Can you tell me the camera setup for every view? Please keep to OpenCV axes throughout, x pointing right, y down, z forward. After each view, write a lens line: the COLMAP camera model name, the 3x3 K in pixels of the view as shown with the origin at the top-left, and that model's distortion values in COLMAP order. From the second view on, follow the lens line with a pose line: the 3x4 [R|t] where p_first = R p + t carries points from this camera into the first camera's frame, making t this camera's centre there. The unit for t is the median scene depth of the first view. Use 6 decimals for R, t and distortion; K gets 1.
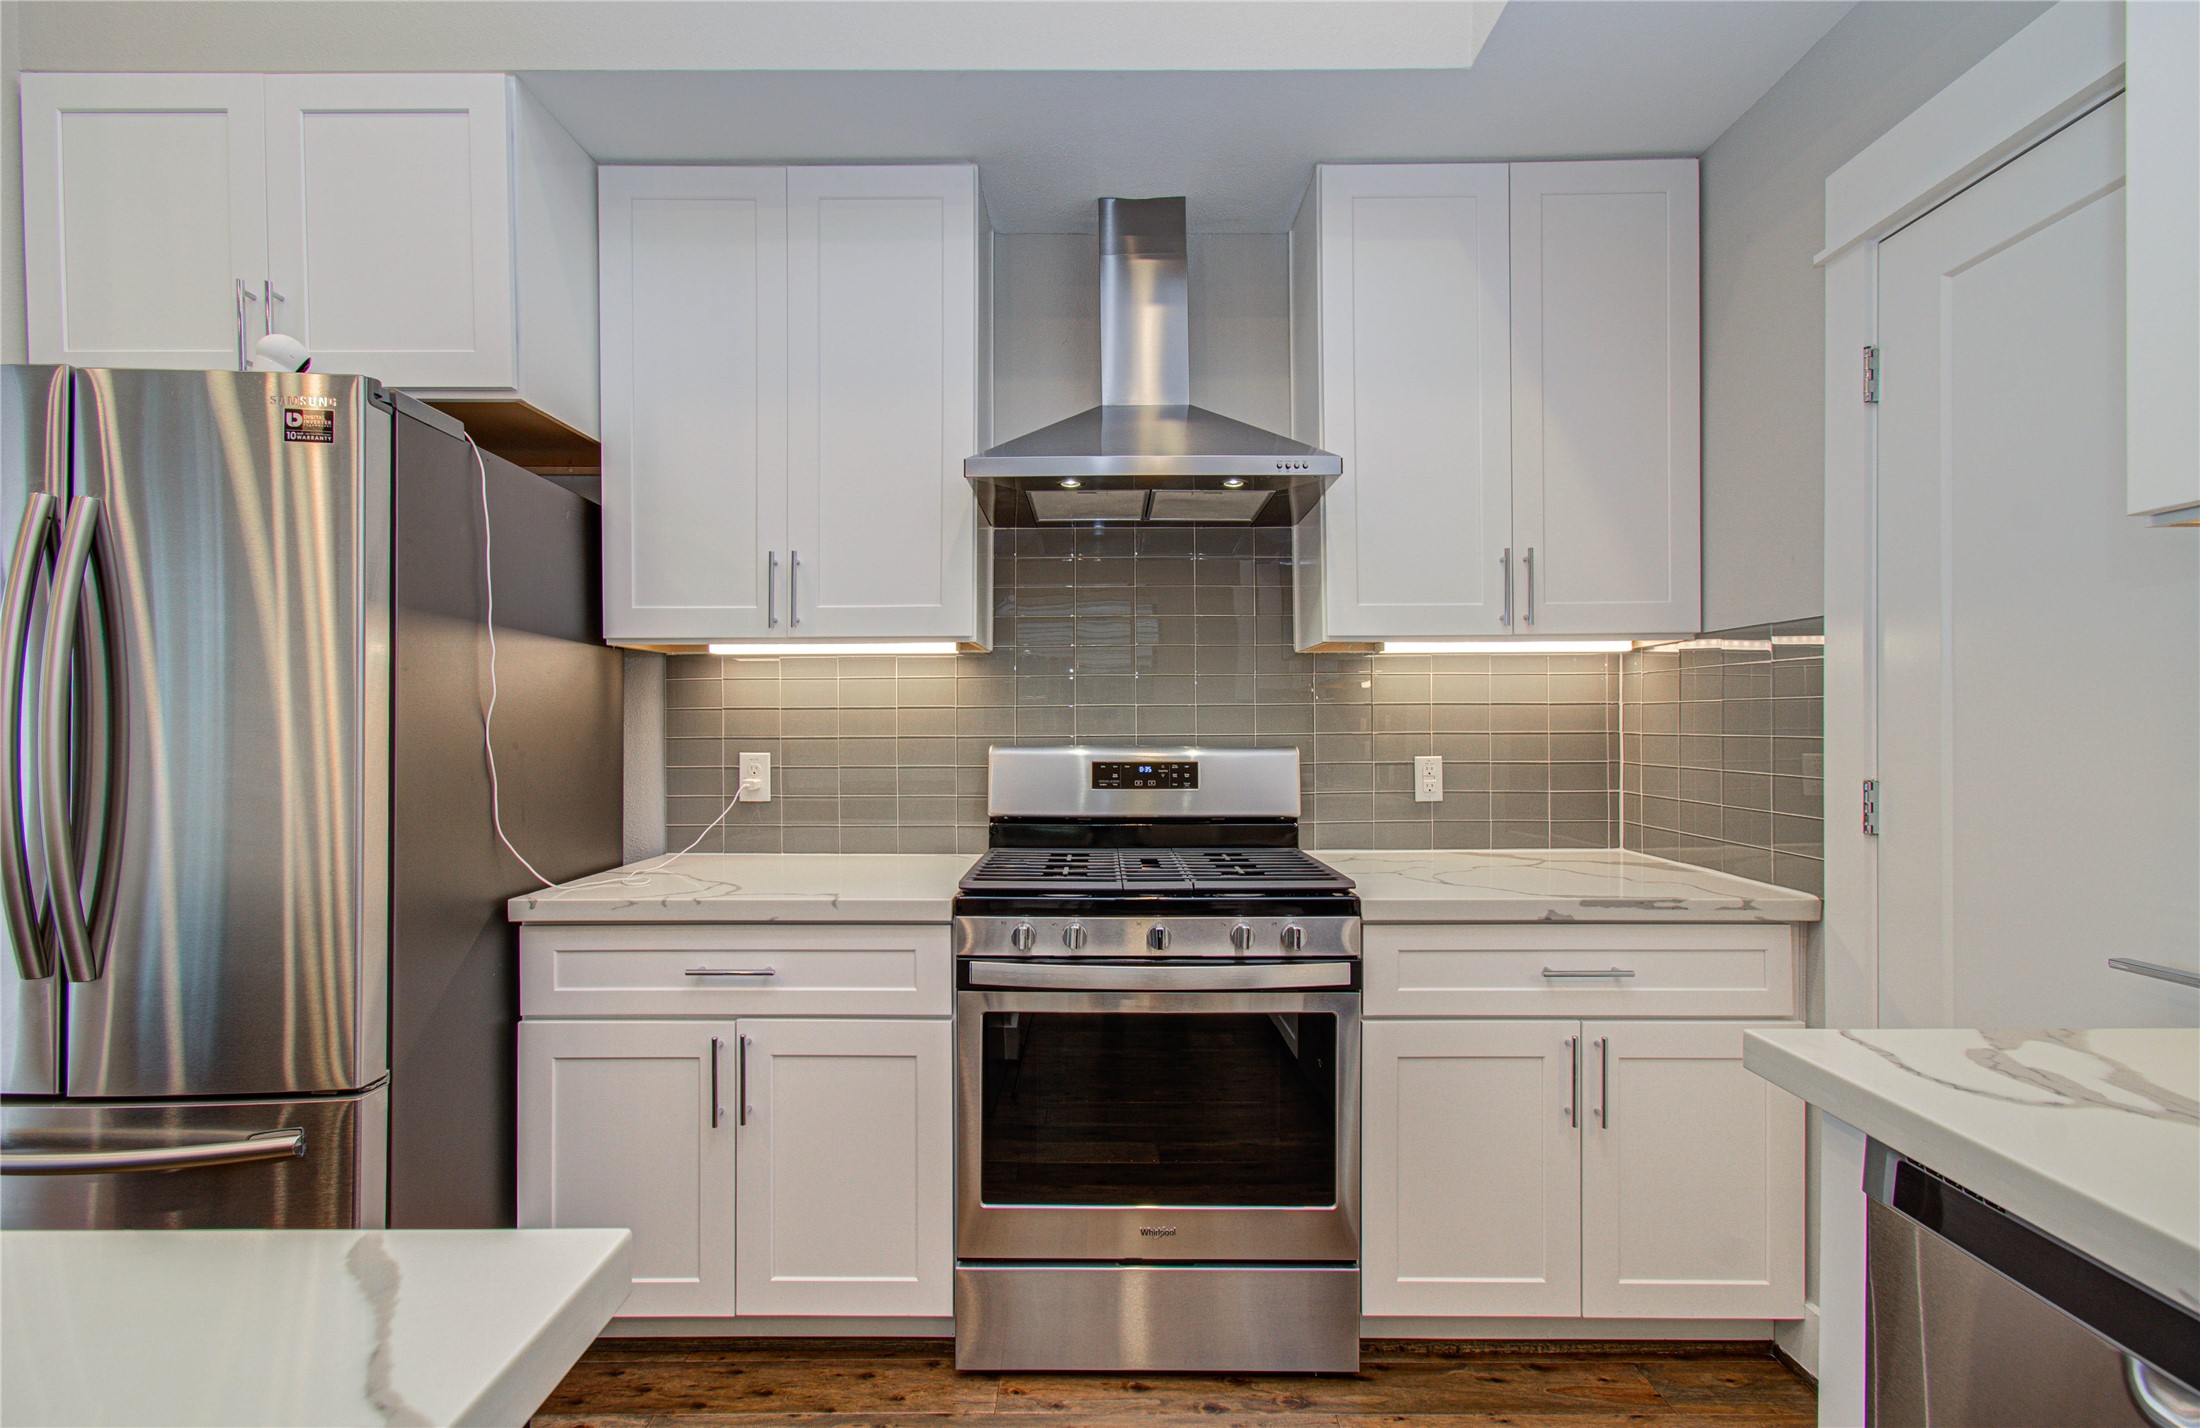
lens RADIAL K [[969.0, 0, 1095.0], [0, 969.0, 721.4], [0, 0, 1]] dist [0.018409, 0.000068]
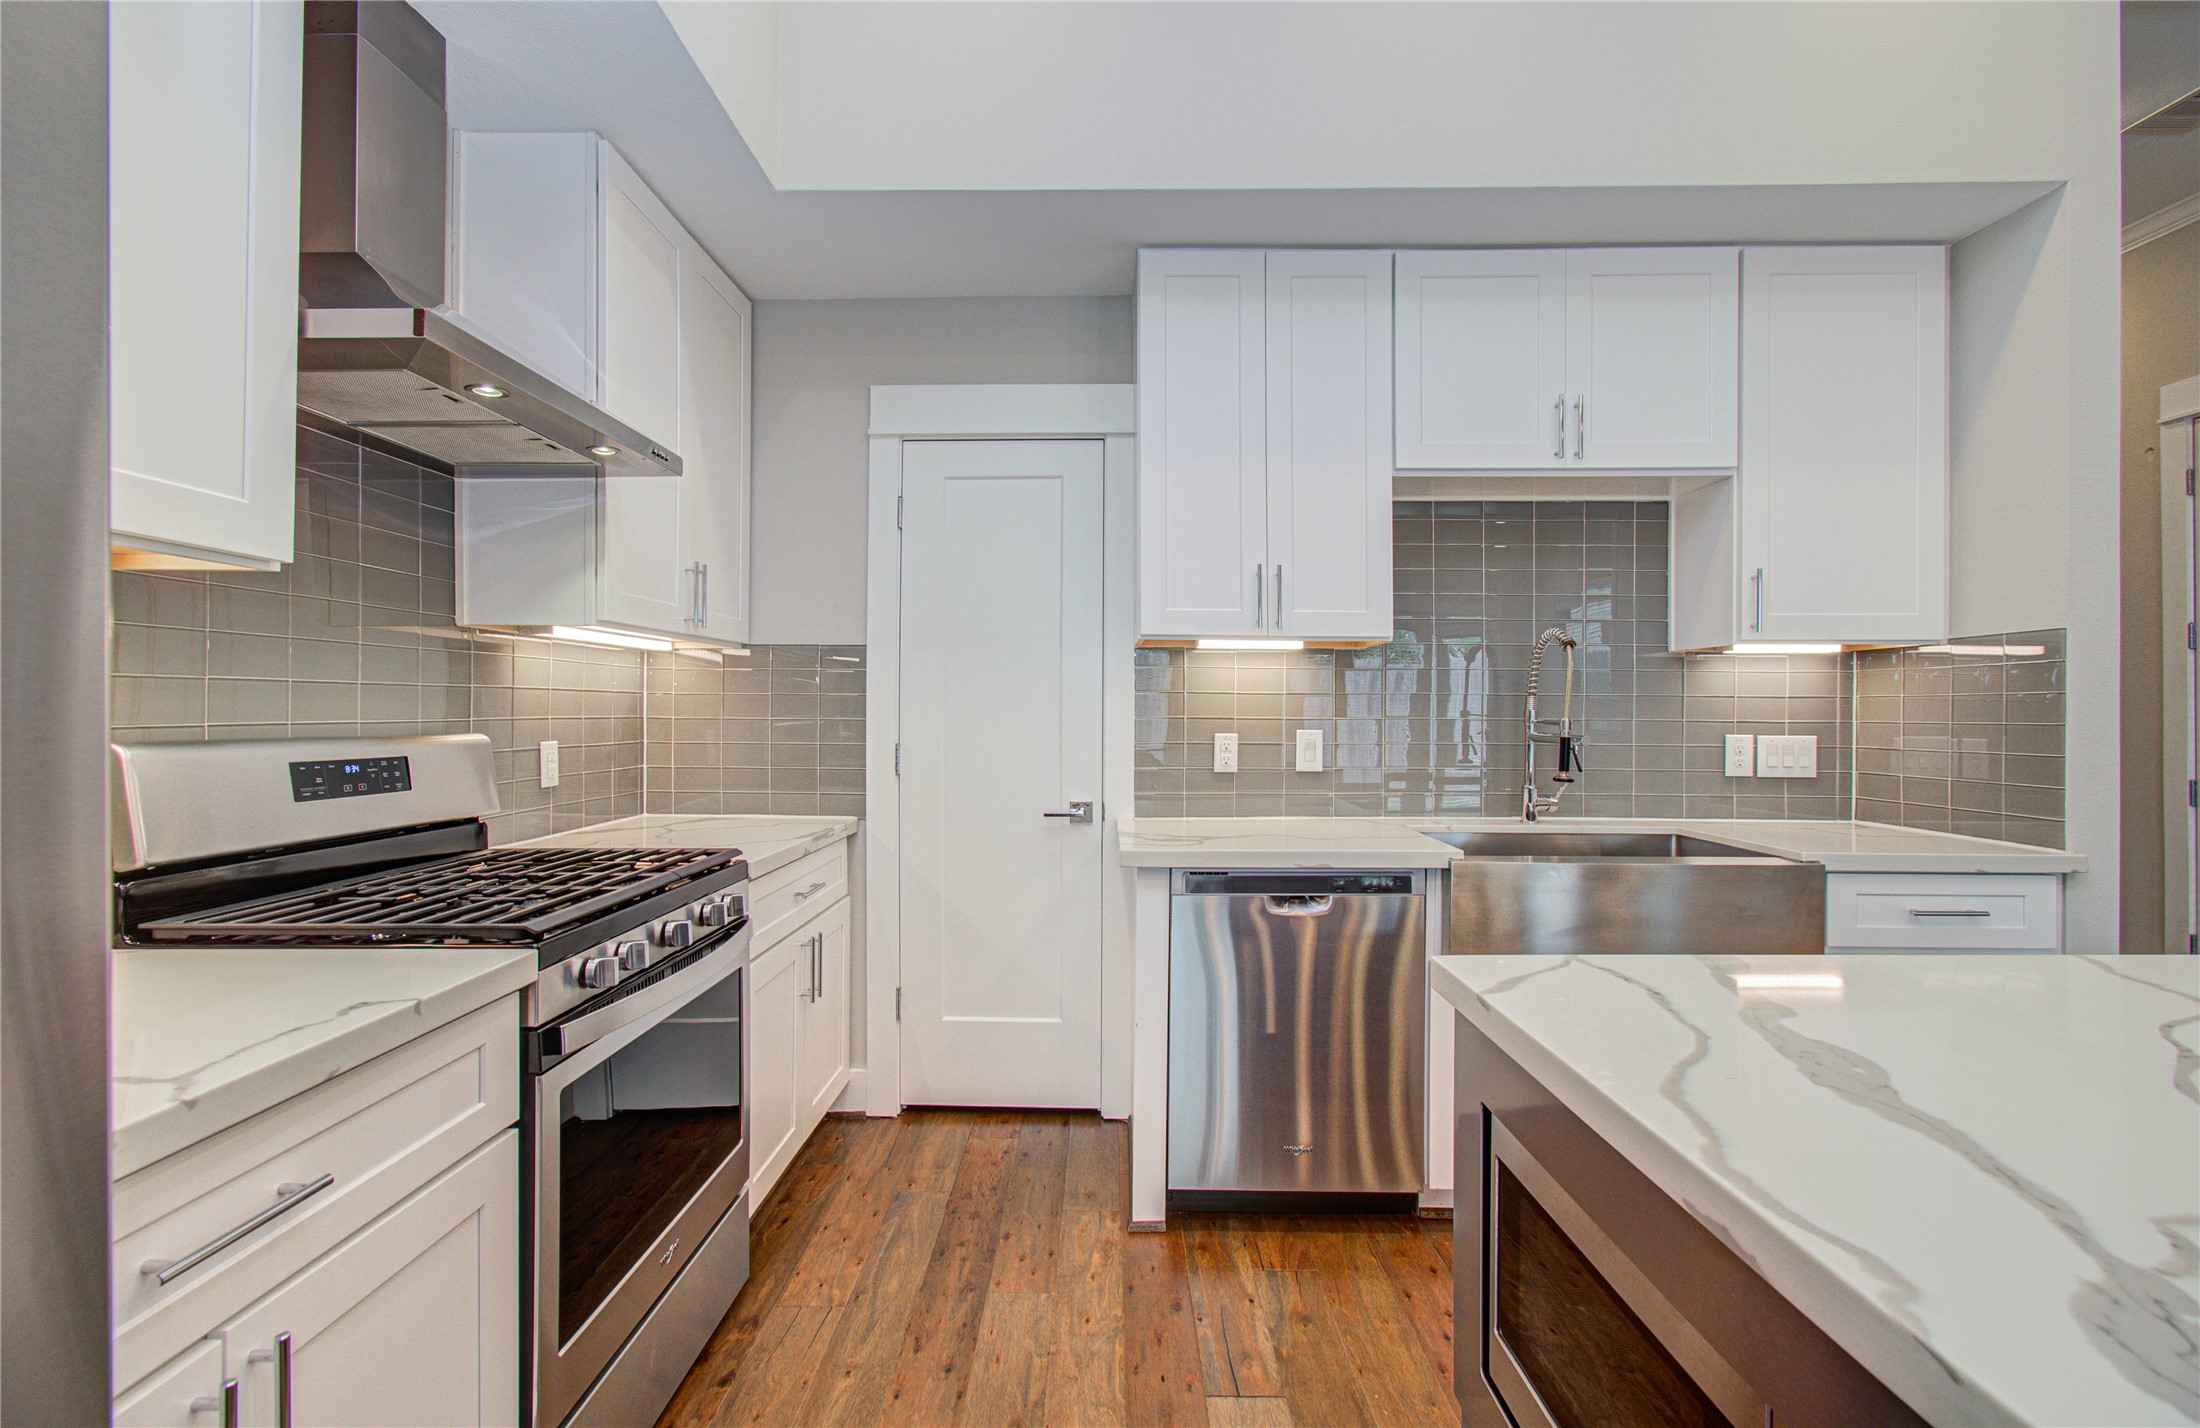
lens RADIAL K [[948.5, 0, 1100.0], [0, 948.5, 714.0], [0, 0, 1]] dist [0.000097, 0.000028]
pose [[0.011028, 0.004862, 0.999927, -0.708700], [-0.005961, 0.999971, -0.004797, 0.009864], [-0.999921, -0.005908, 0.011057, 0.484113]]
